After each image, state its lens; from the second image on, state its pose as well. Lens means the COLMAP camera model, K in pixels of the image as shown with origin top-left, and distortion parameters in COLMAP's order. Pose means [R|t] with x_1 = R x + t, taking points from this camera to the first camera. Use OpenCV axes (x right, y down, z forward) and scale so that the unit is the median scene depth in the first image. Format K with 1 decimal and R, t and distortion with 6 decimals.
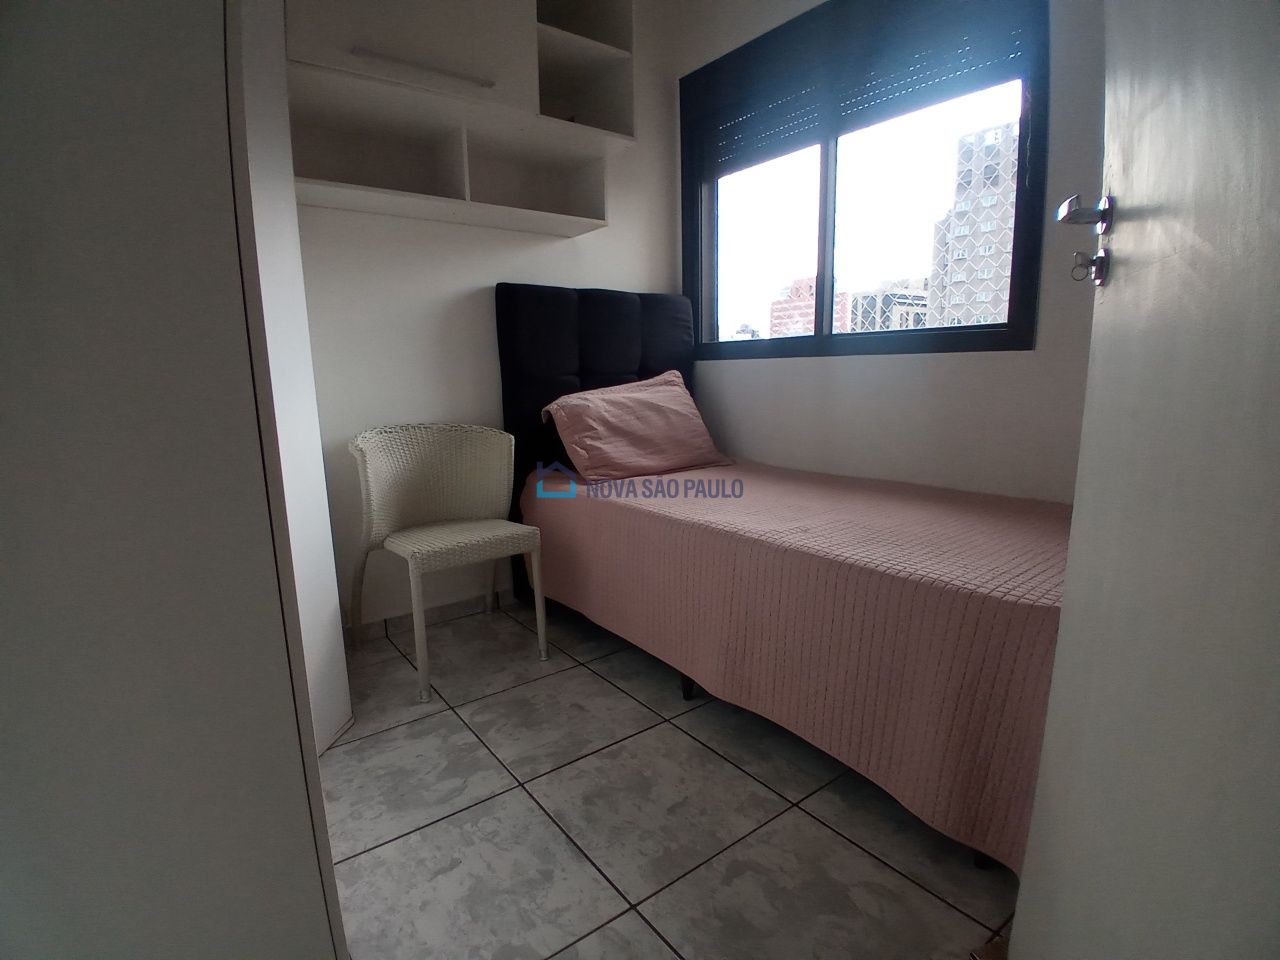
lens RADIAL K [[642.7, 0, 649.0], [0, 642.7, 489.3], [0, 0, 1]] dist [-0.029573, -0.007877]
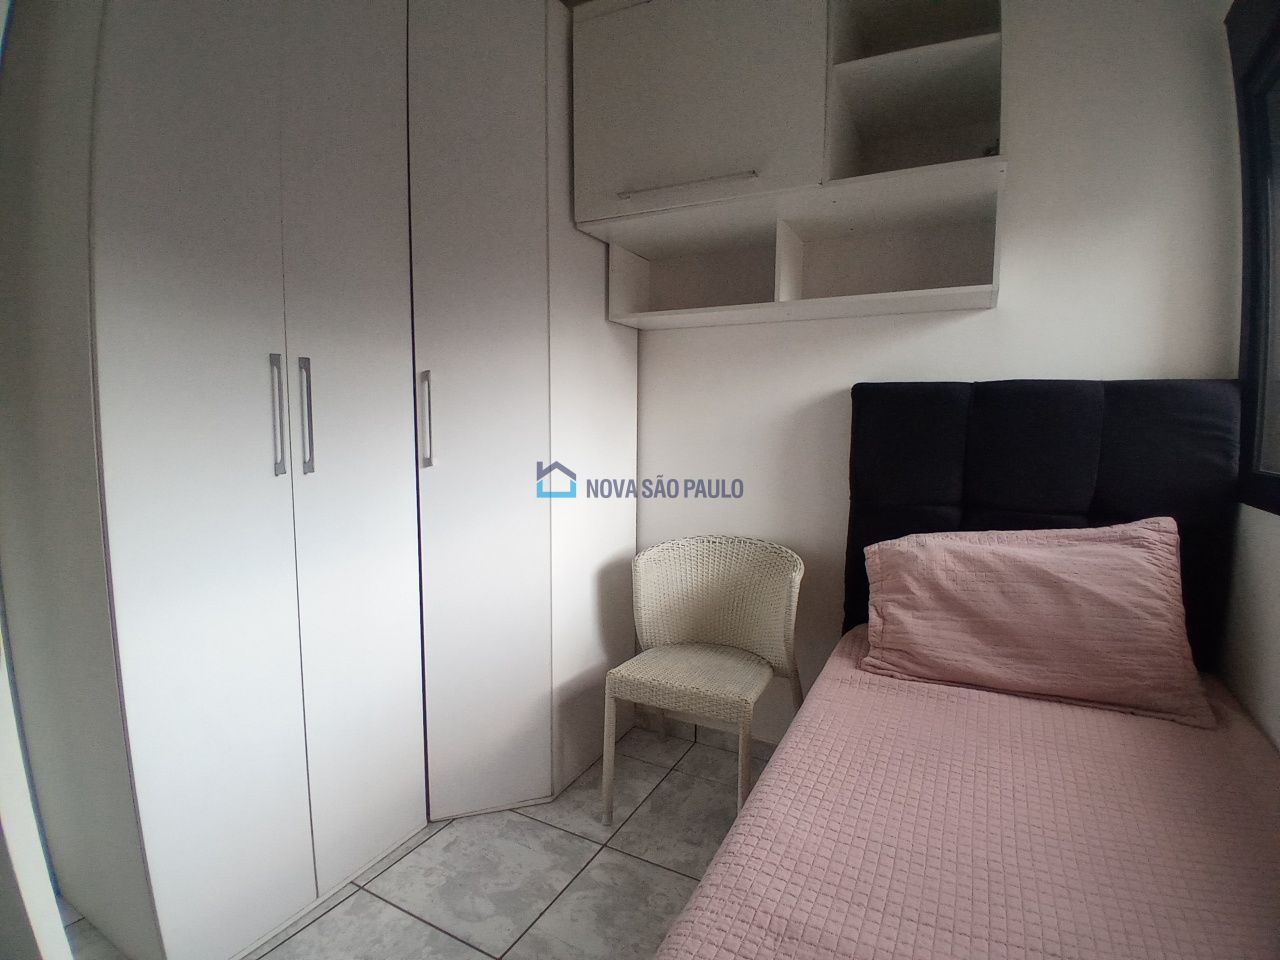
lens RADIAL K [[642.7, 0, 645.1], [0, 642.7, 481.2], [0, 0, 1]] dist [-0.029573, -0.007877]
pose [[0.408461, 0.103495, -0.906889, 0.400408], [-0.188033, 0.981782, 0.027353, -0.174834], [0.893198, 0.159353, 0.420481, 0.445367]]
